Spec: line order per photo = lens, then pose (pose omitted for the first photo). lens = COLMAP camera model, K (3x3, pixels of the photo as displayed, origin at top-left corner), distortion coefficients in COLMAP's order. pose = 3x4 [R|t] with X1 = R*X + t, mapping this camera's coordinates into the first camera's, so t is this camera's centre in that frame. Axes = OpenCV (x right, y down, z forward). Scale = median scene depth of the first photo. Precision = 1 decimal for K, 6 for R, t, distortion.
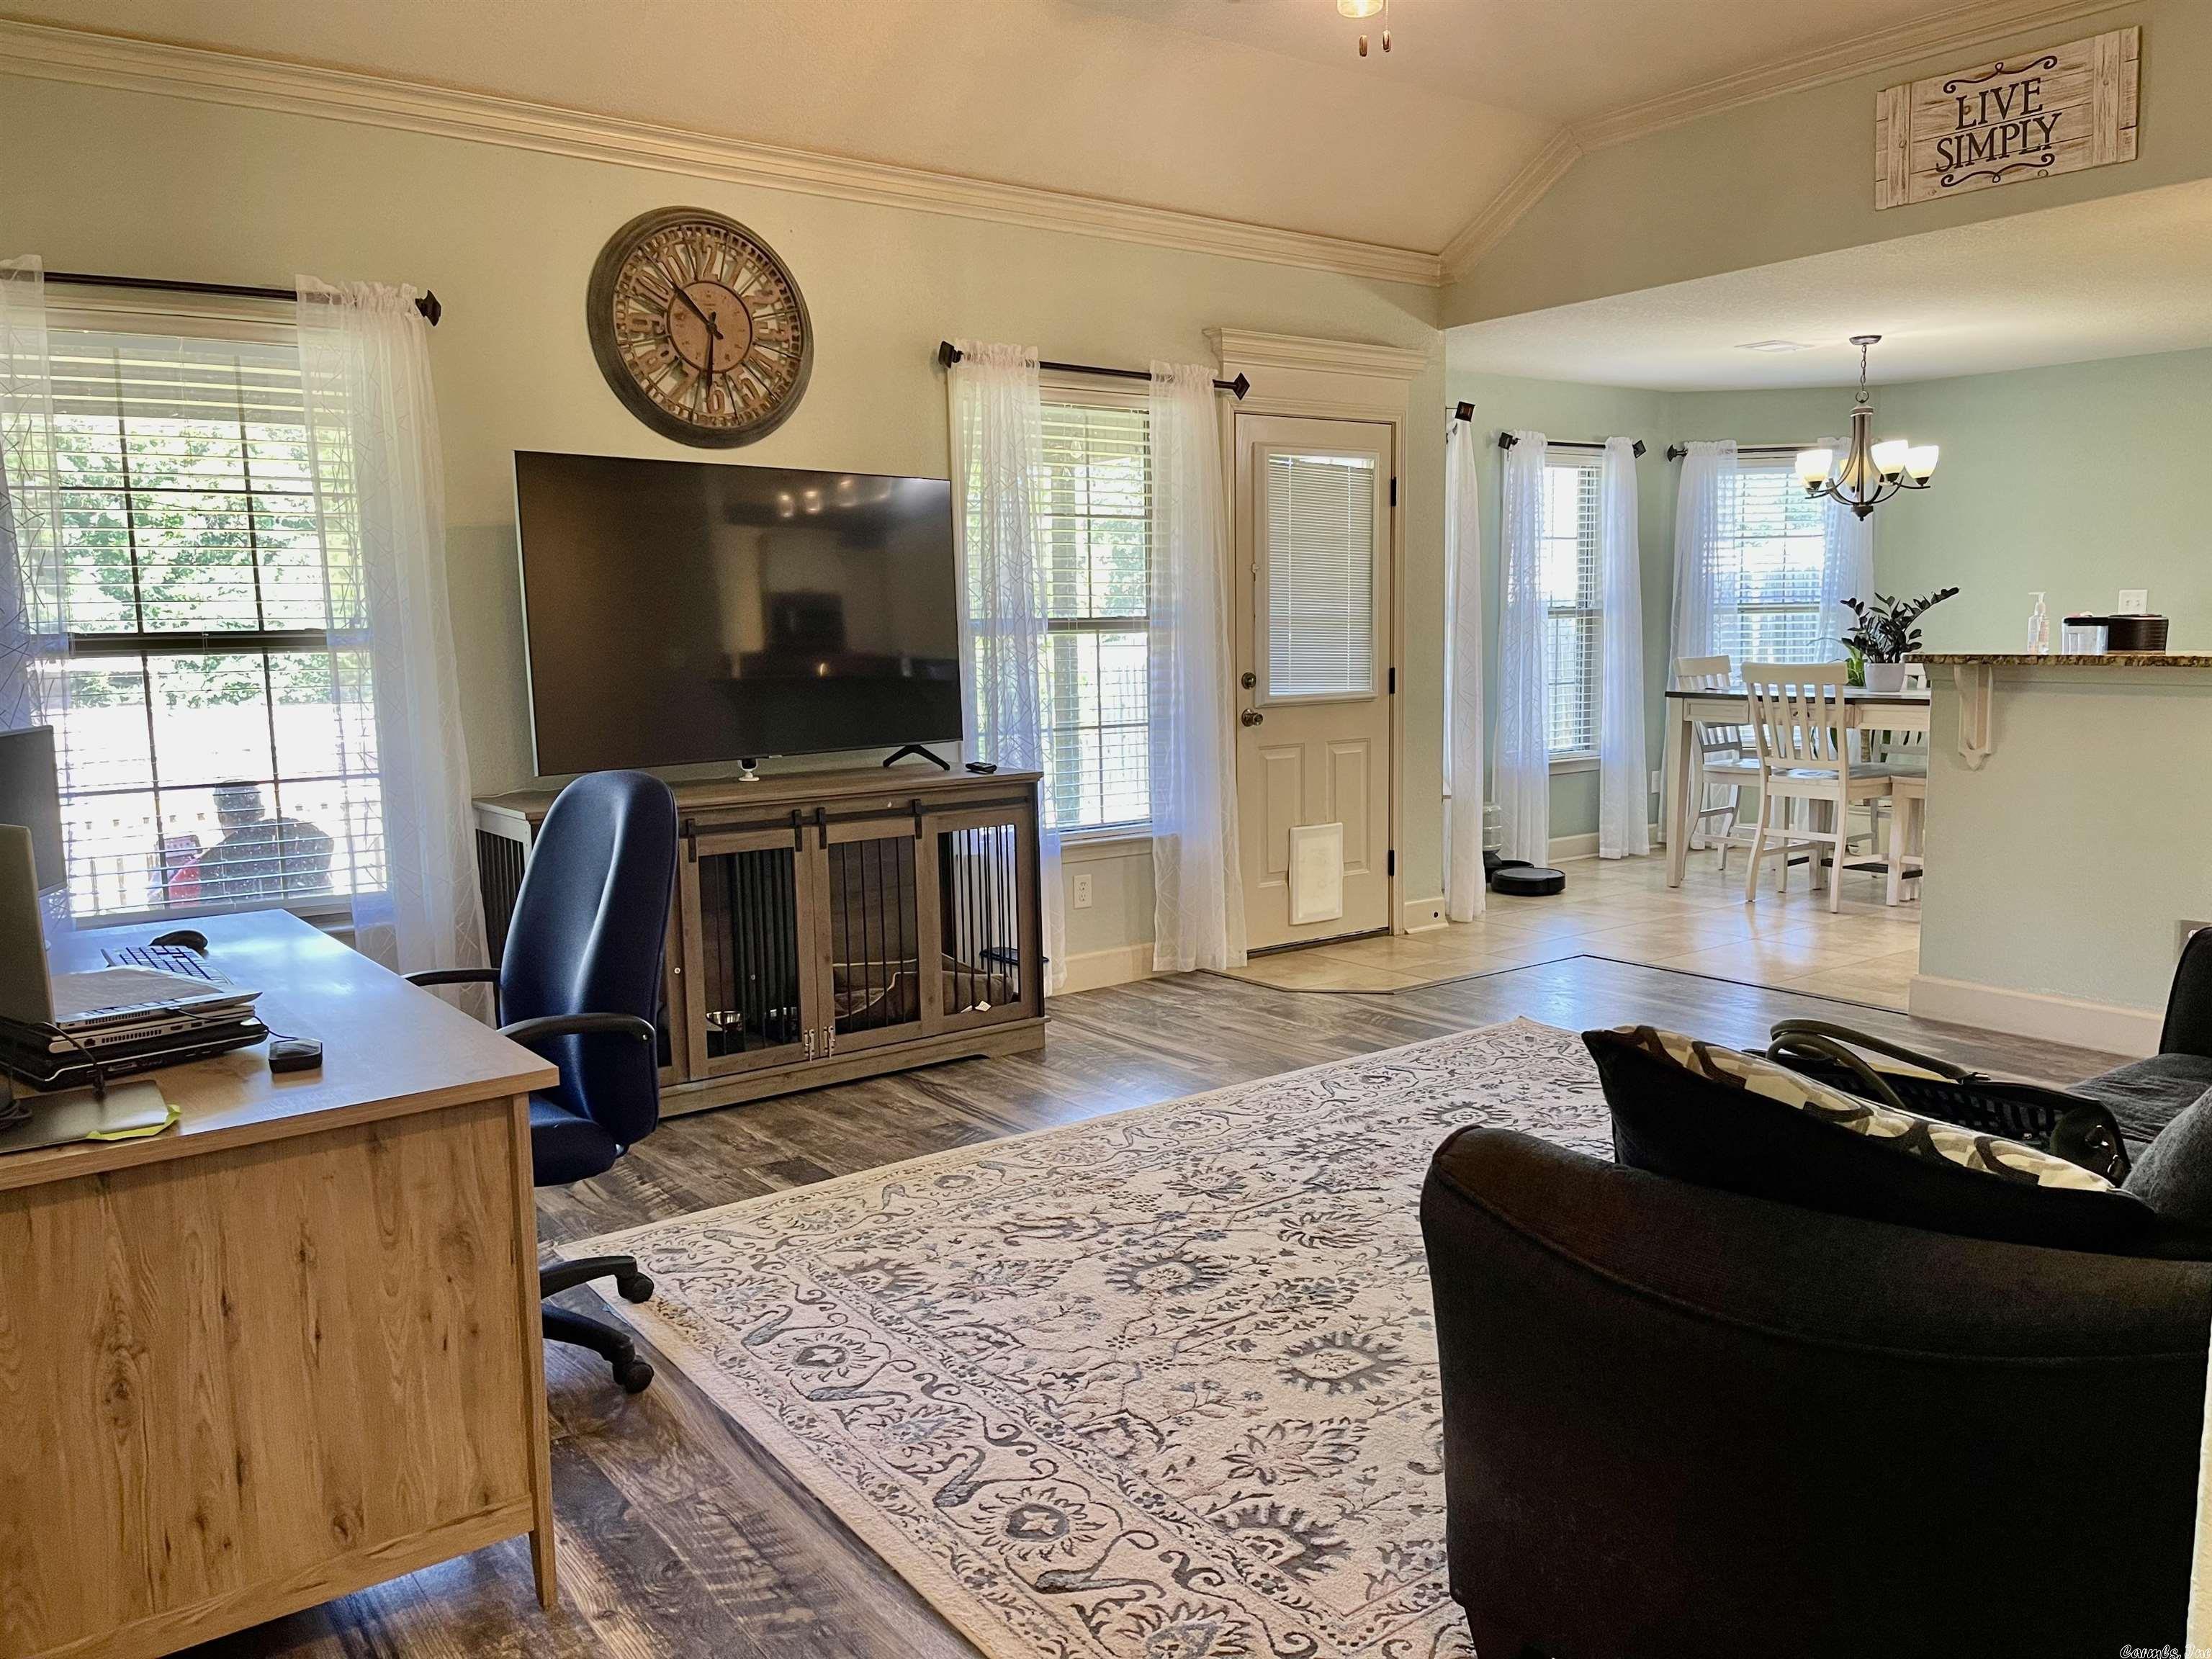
lens RADIAL K [[1661.3, 0, 1103.2], [0, 1661.3, 826.6], [0, 0, 1]] dist [0.078651, -0.108597]
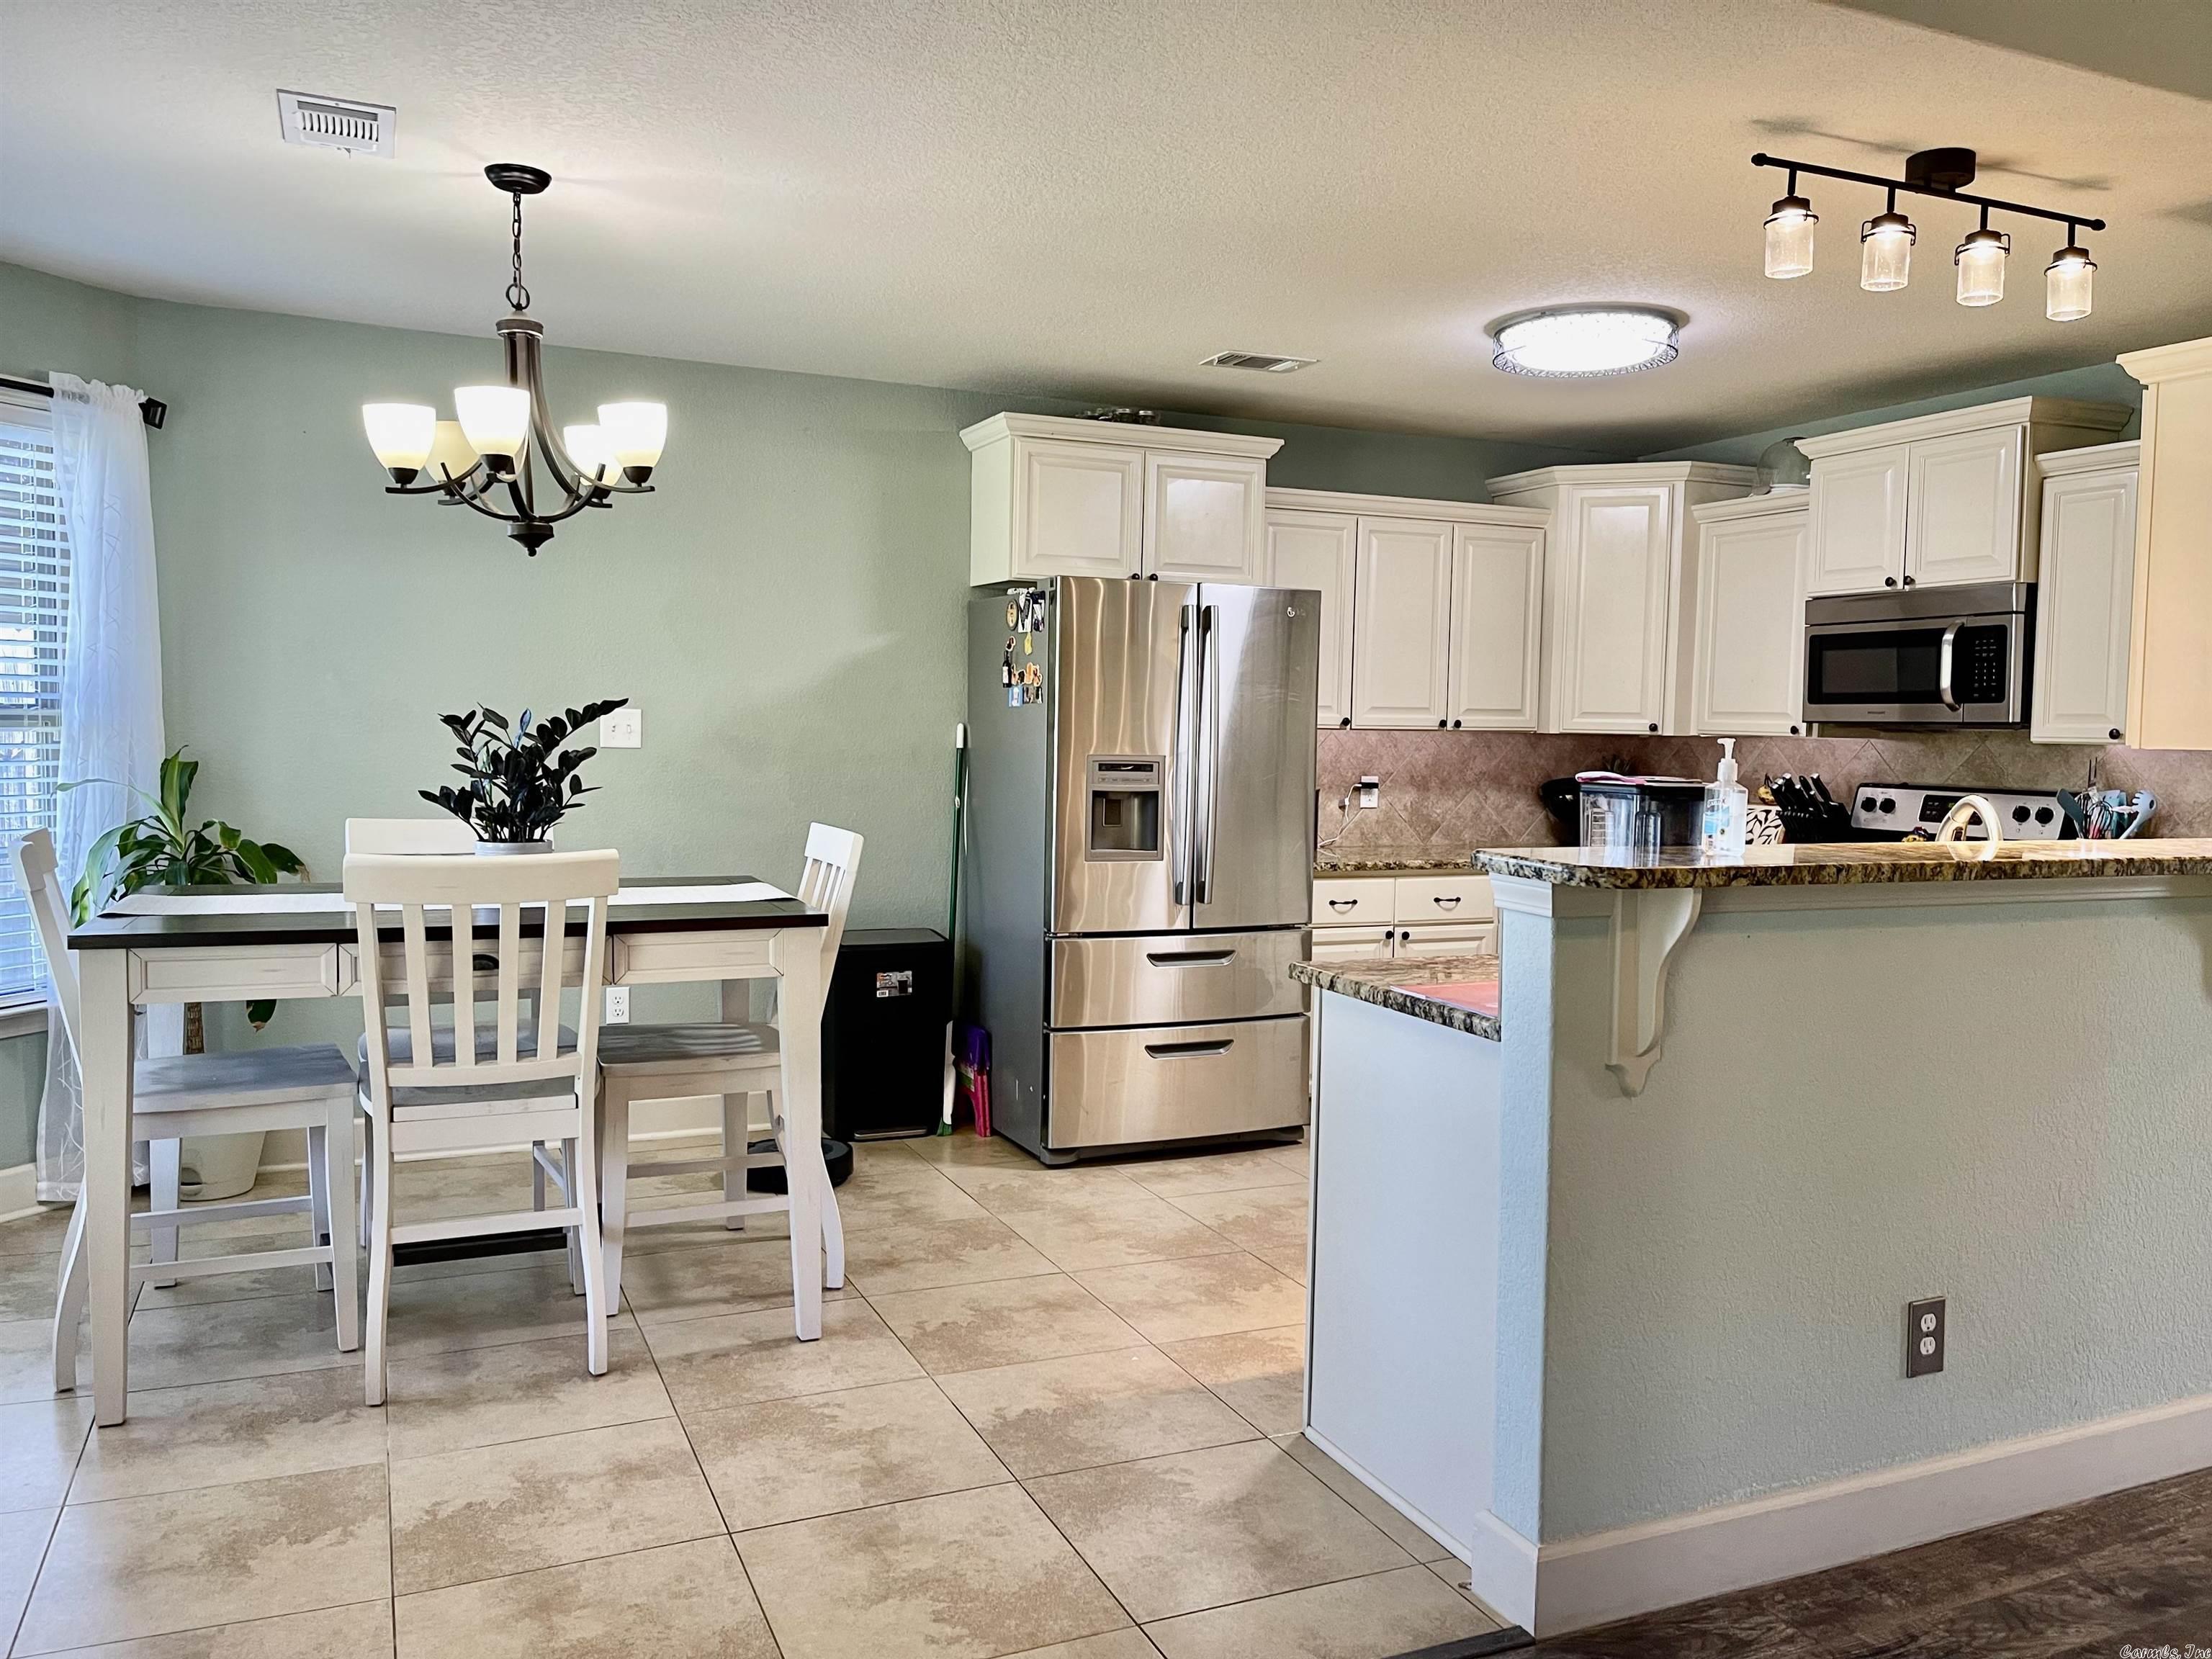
lens RADIAL K [[1657.8, 0, 1106.4], [0, 1657.8, 827.7], [0, 0, 1]] dist [0.070452, -0.094516]
pose [[0.213762, -0.041306, 0.976012, 0.016335], [0.097097, 0.995057, 0.020846, -0.139244], [-0.972048, 0.090312, 0.216716, 1.063587]]
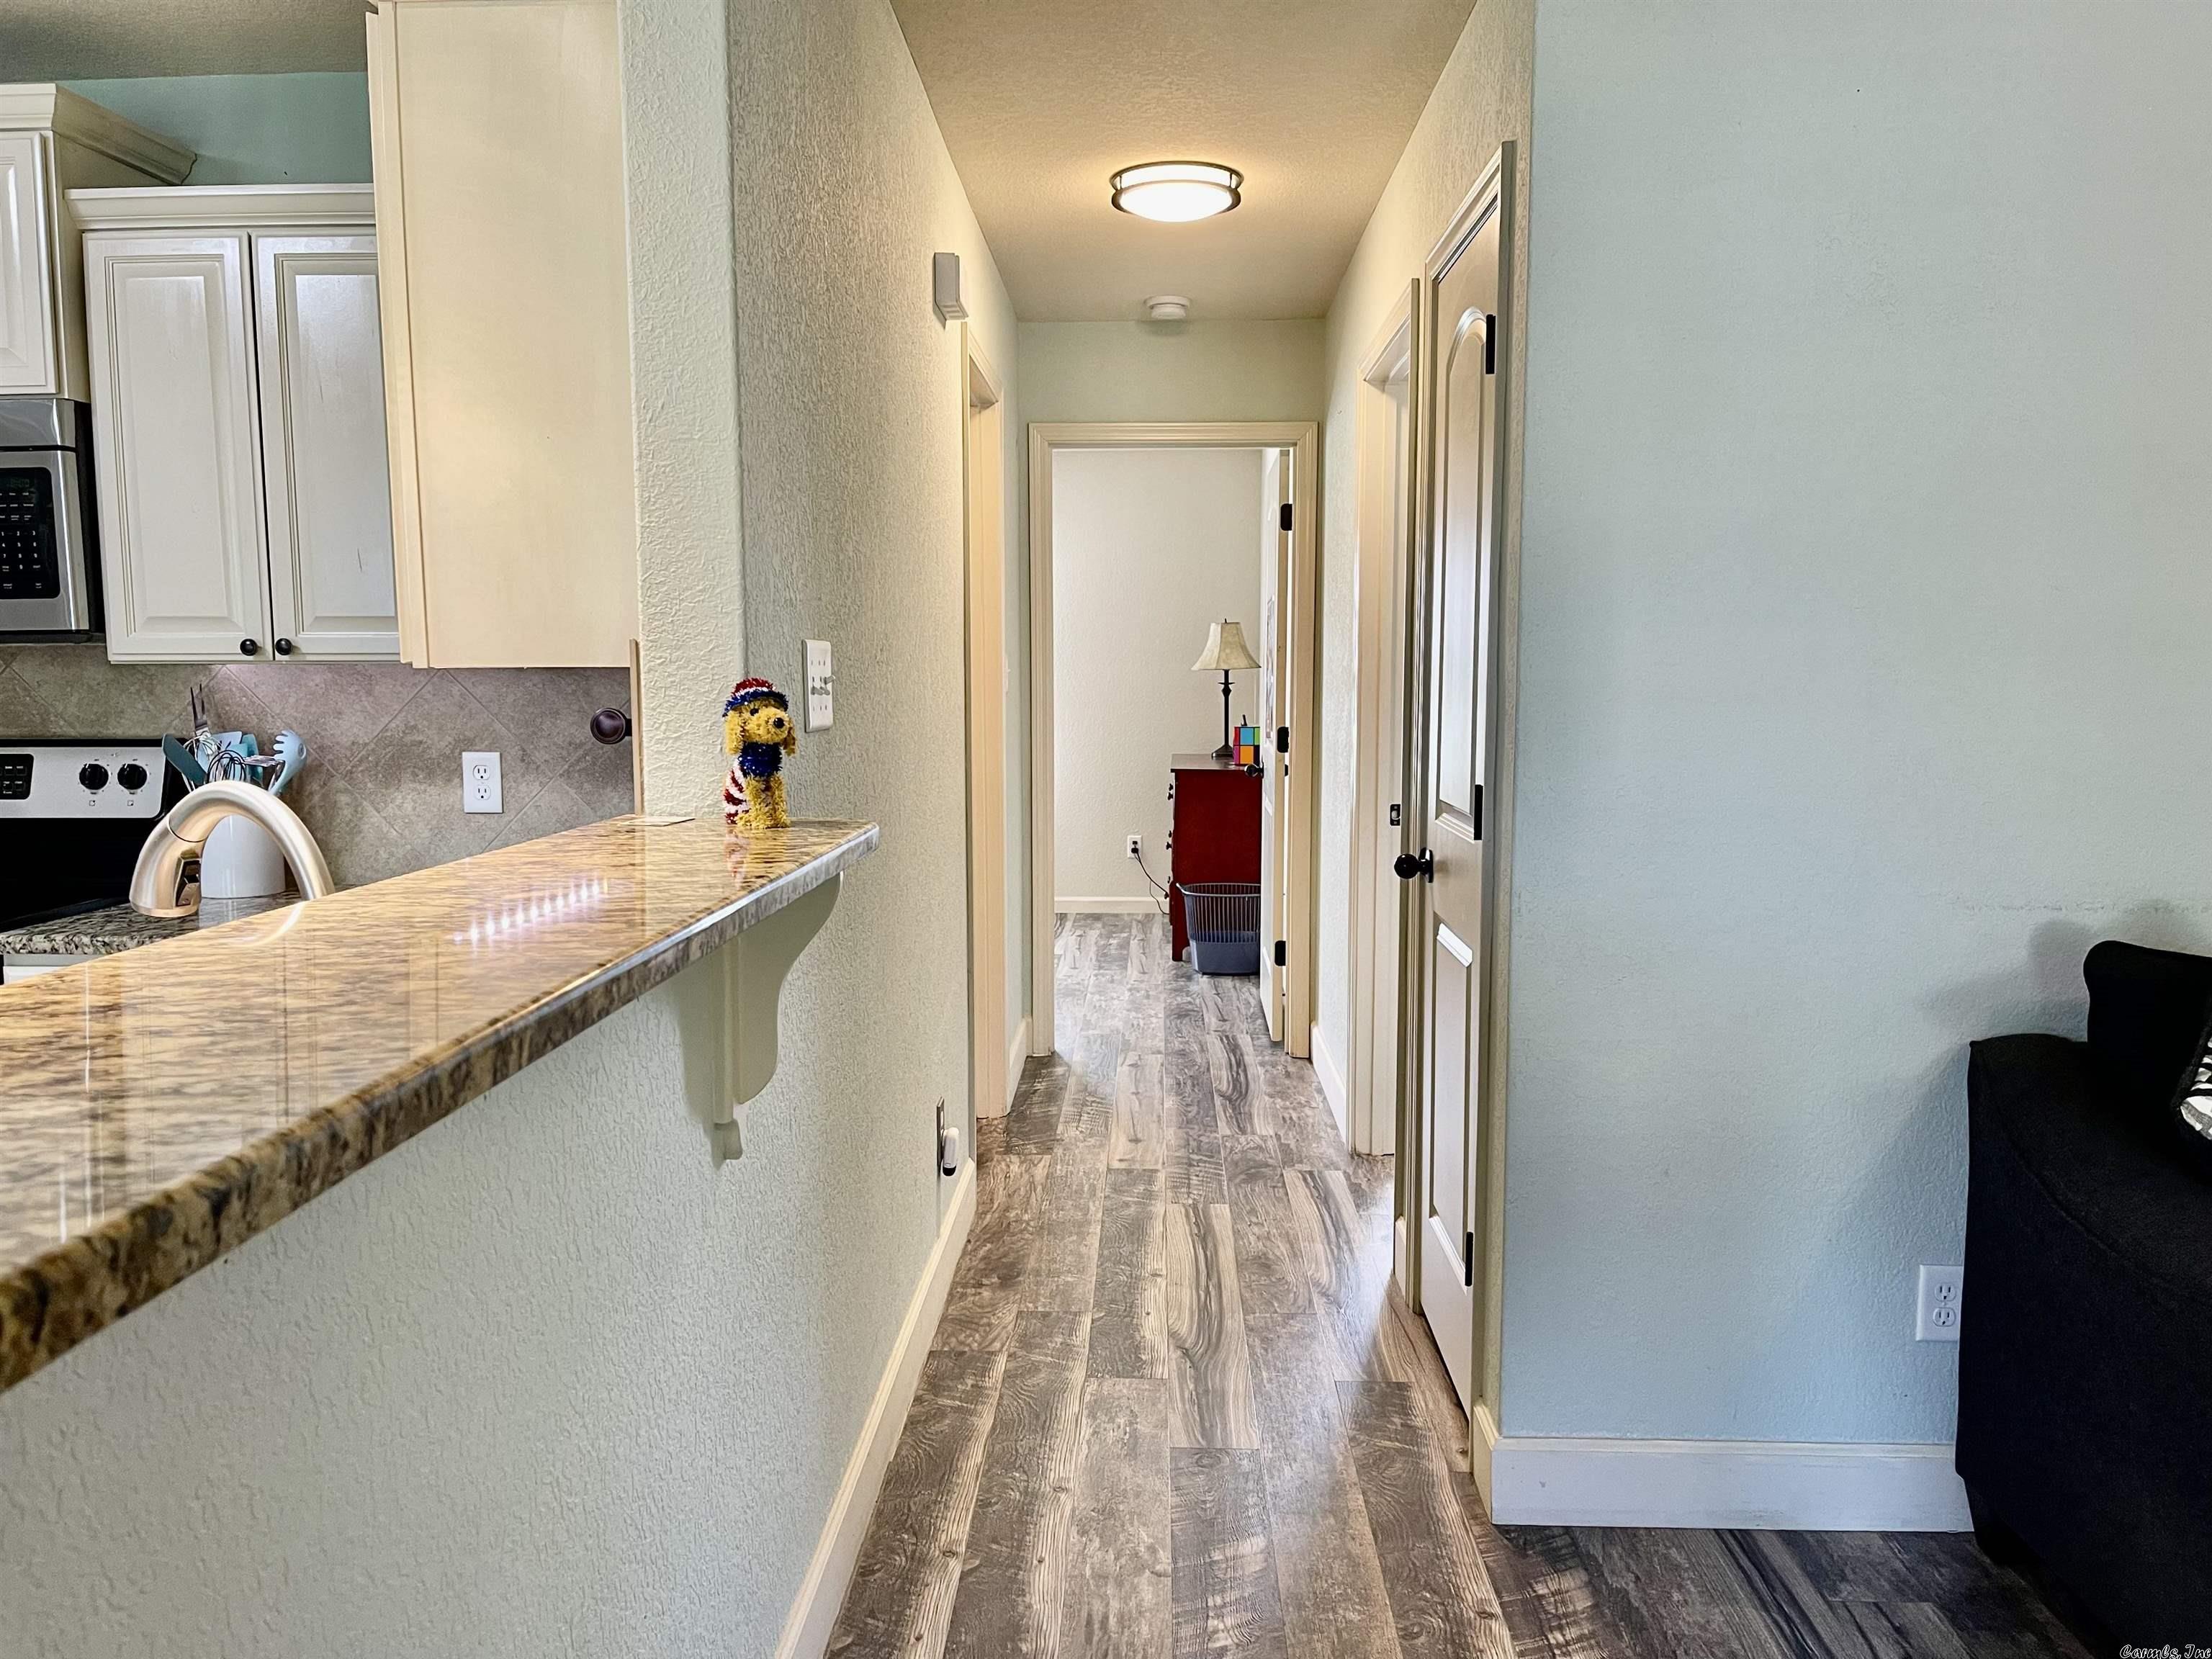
lens RADIAL K [[1661.3, 0, 1103.2], [0, 1661.3, 826.6], [0, 0, 1]] dist [0.078651, -0.108597]
pose [[-0.787526, -0.040996, 0.614916, 0.439000], [0.090574, 0.979251, 0.181284, -0.135782], [-0.609589, 0.198461, -0.767473, 1.006567]]
